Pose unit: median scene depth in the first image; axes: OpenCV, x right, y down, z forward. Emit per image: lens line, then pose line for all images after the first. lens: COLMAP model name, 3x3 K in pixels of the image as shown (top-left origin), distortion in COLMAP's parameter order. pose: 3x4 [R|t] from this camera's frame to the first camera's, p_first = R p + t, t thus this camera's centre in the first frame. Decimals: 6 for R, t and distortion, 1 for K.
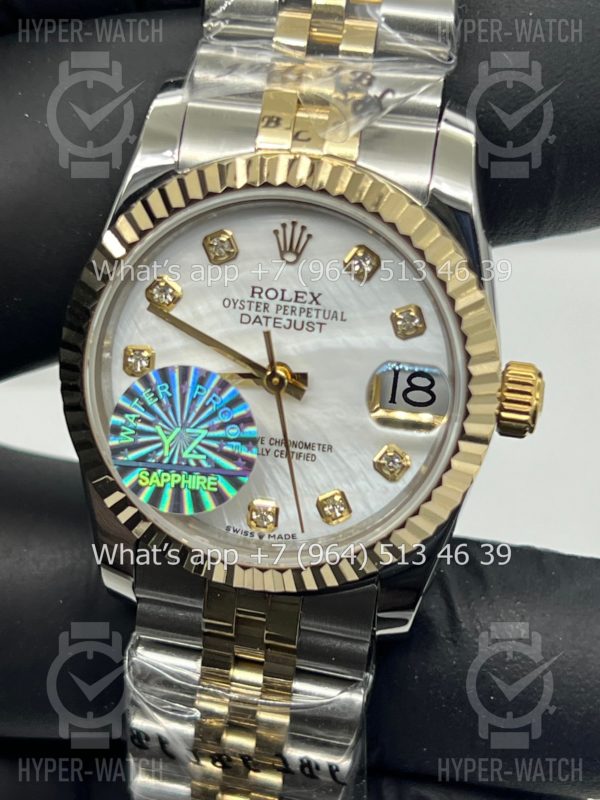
lens RADIAL K [[2041.2, 0, 300.0], [0, 2041.2, 400.0], [0, 0, 1]] dist [0.271109, 0.085727]
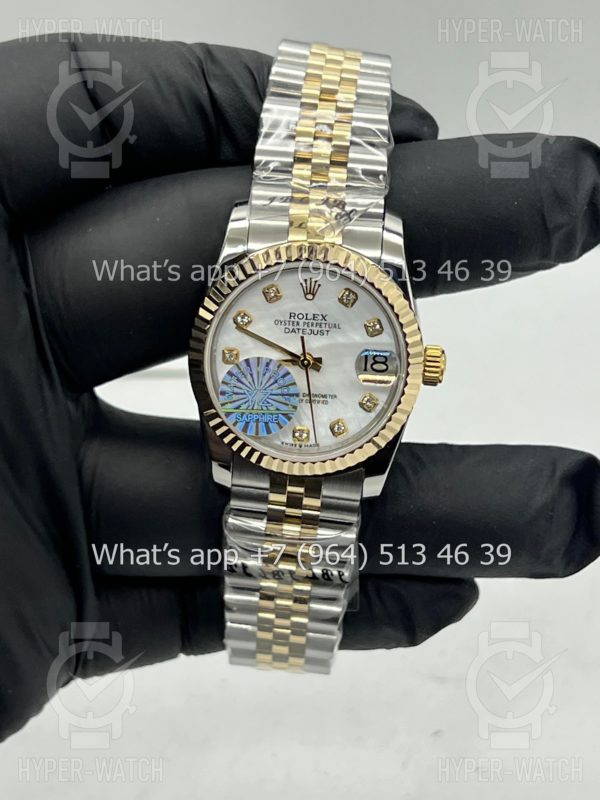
lens RADIAL K [[2041.2, 0, 300.0], [0, 2041.2, 400.0], [0, 0, 1]] dist [0.271109, 0.085727]
pose [[0.996399, -0.055499, 0.064101, -0.139496], [0.055364, 0.998459, 0.003882, 0.017657], [-0.064217, -0.000319, 0.997936, -0.880846]]
